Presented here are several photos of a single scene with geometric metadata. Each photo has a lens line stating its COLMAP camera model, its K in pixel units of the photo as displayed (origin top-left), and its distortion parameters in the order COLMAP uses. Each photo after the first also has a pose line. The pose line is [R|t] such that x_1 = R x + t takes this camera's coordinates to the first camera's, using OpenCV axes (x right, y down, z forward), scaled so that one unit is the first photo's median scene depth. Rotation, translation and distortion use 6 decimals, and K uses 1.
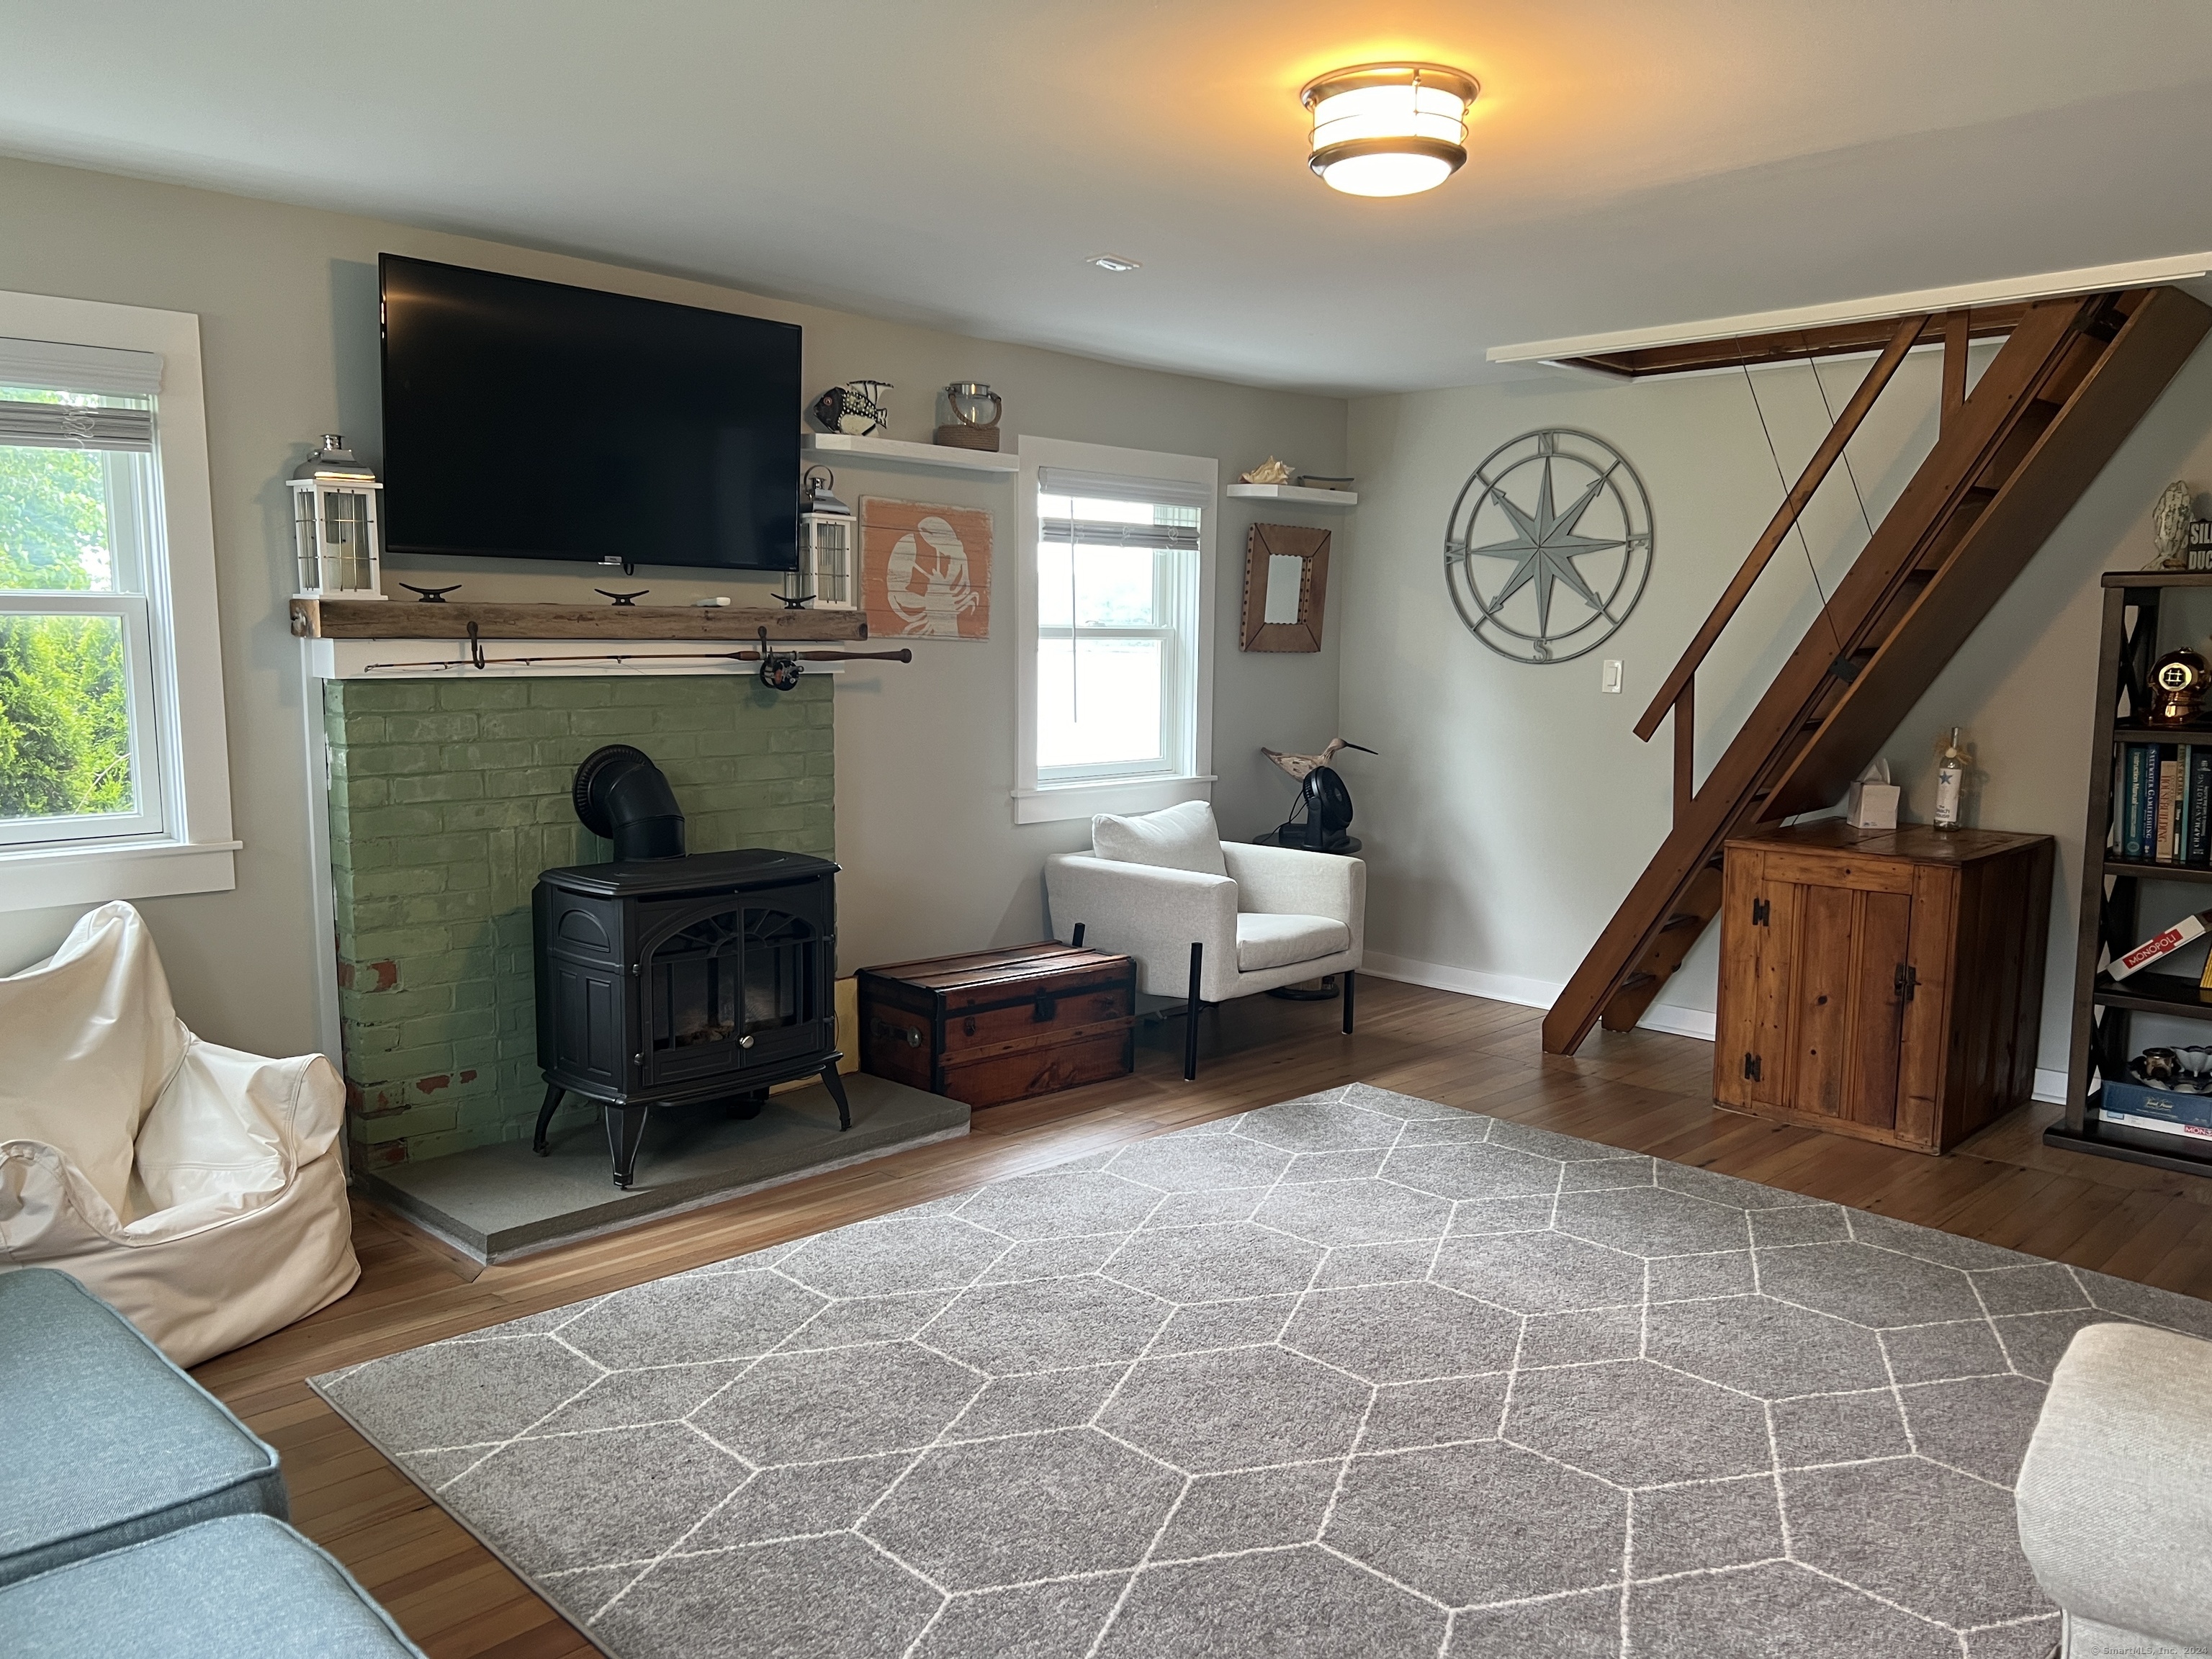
lens RADIAL K [[1654.6, 0, 1121.9], [0, 1654.6, 852.8], [0, 0, 1]] dist [0.052580, -0.064337]
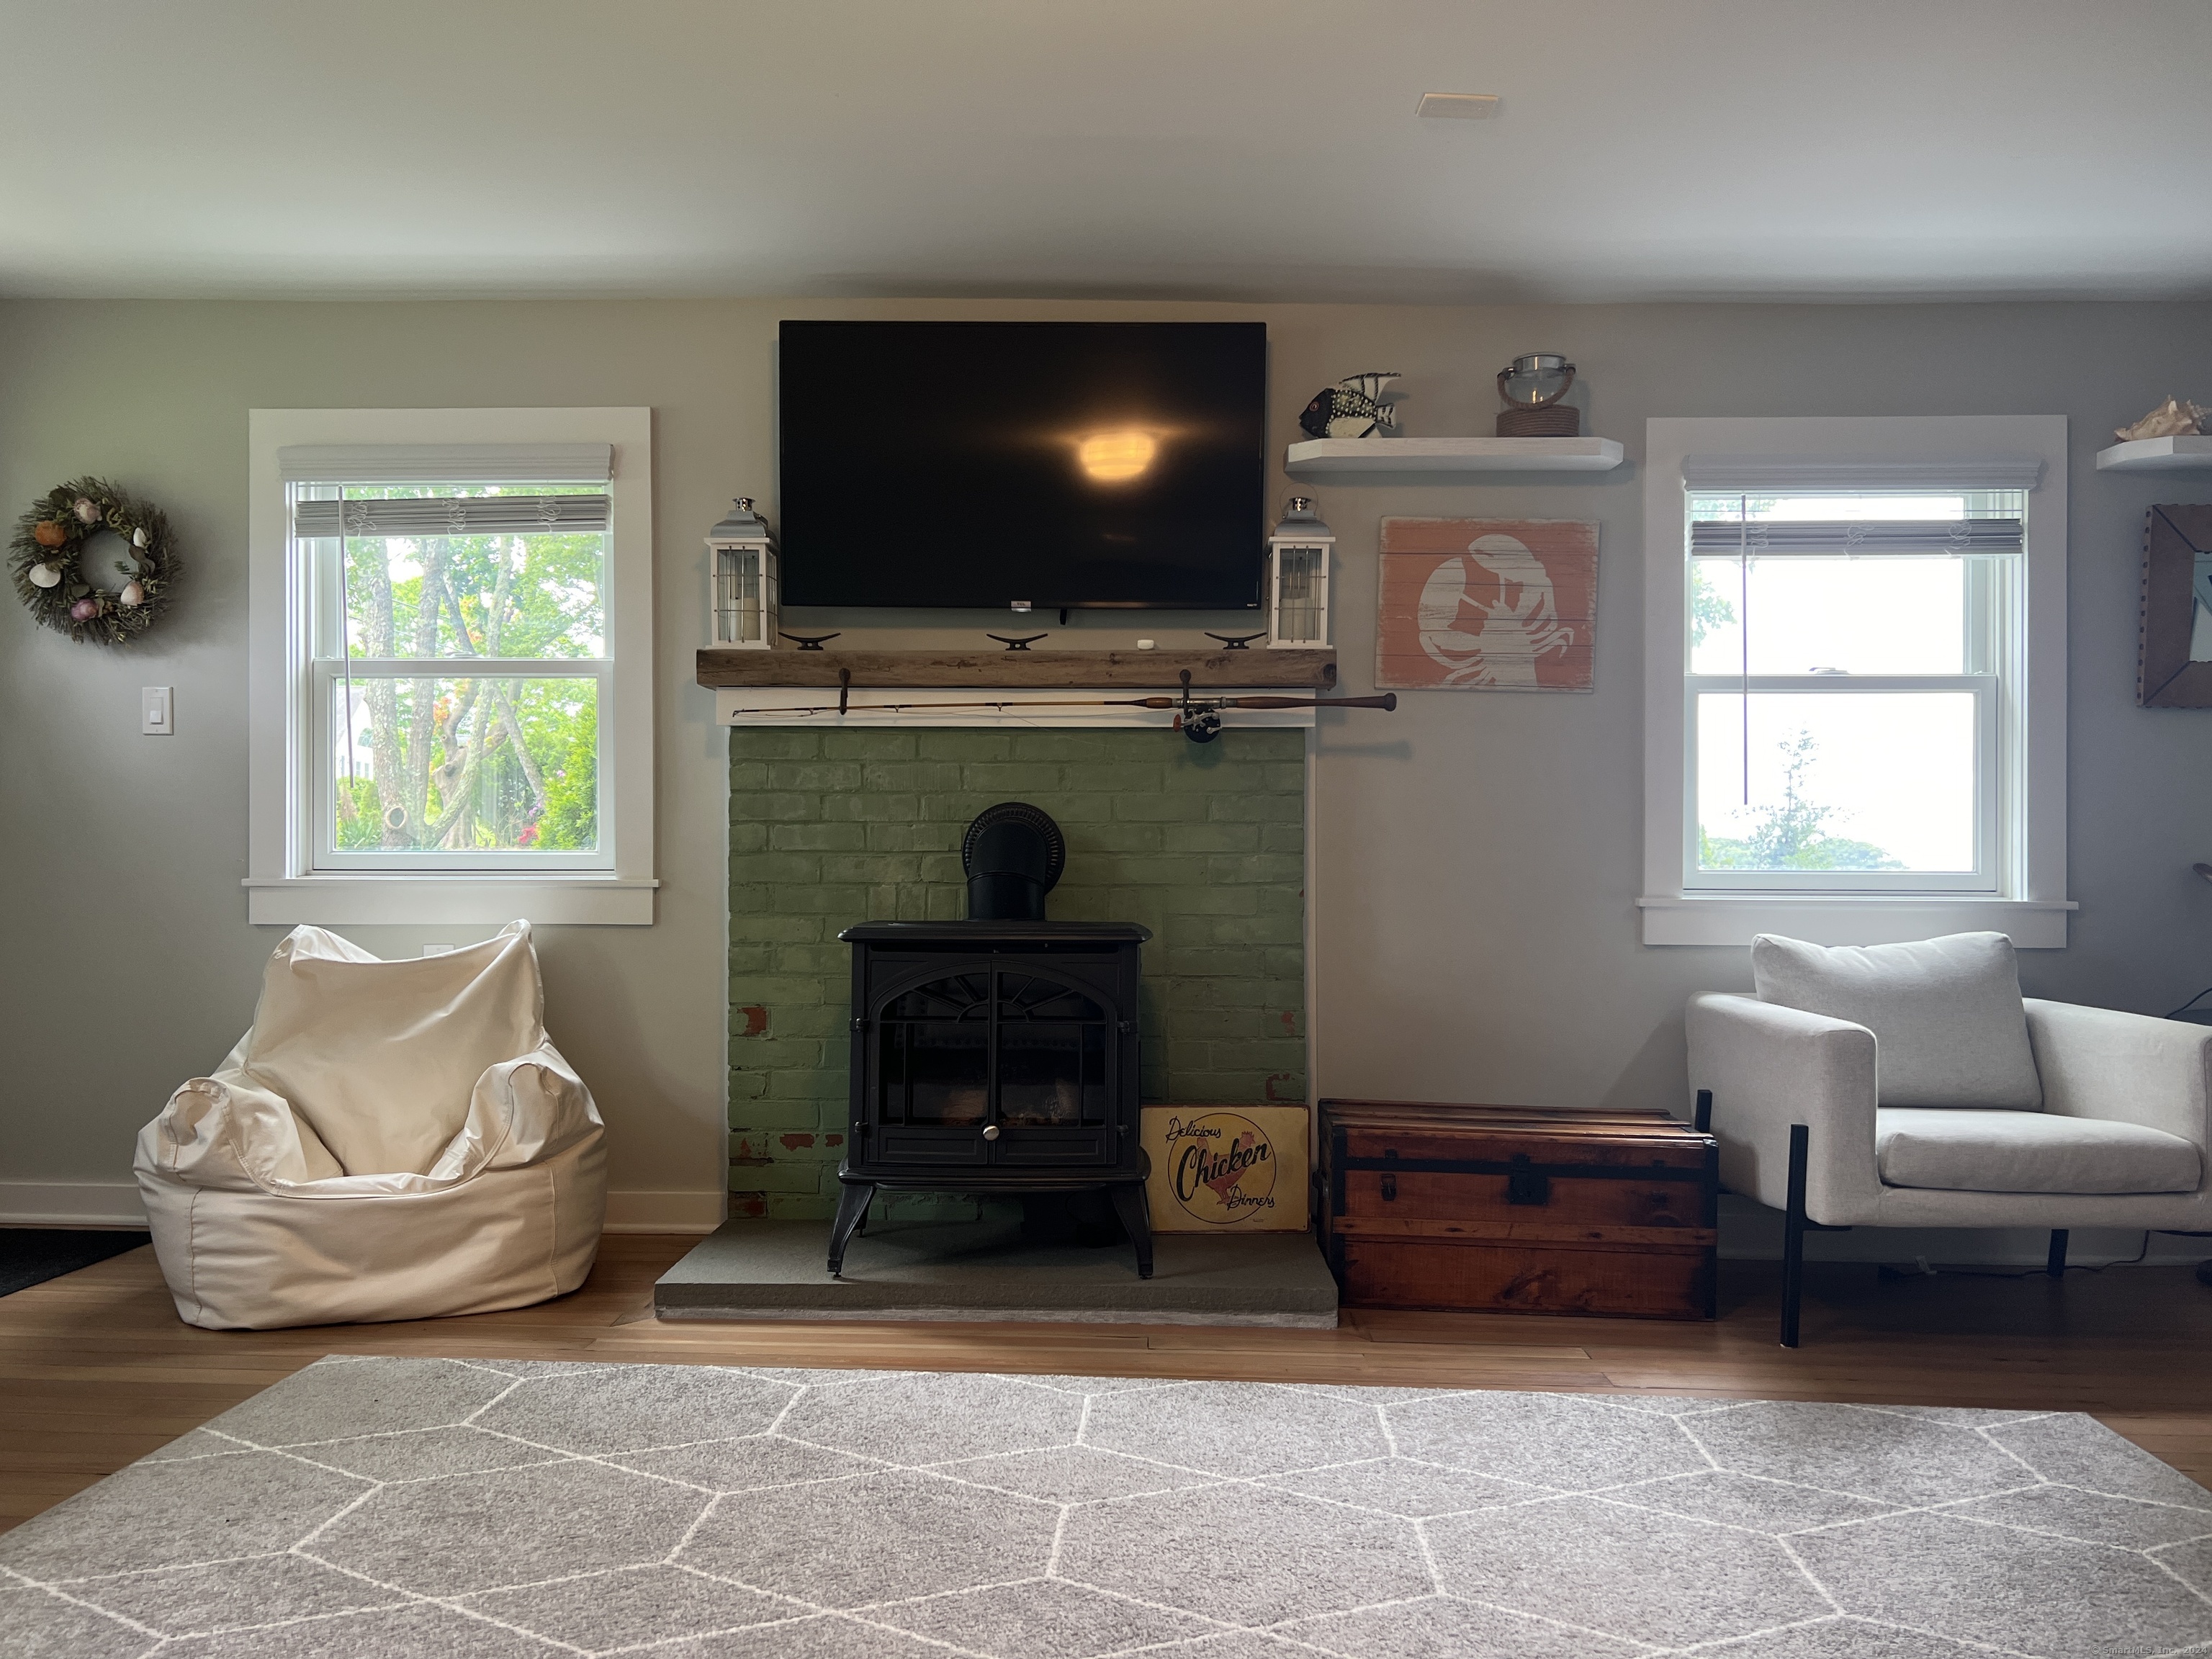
lens RADIAL K [[1677.8, 0, 1064.3], [0, 1677.8, 828.8], [0, 0, 1]] dist [0.113995, -0.192571]
pose [[0.670475, -0.016462, -0.741750, 0.391163], [-0.095810, 0.989462, -0.108563, 0.046019], [0.735720, 0.143856, 0.661832, 0.400147]]
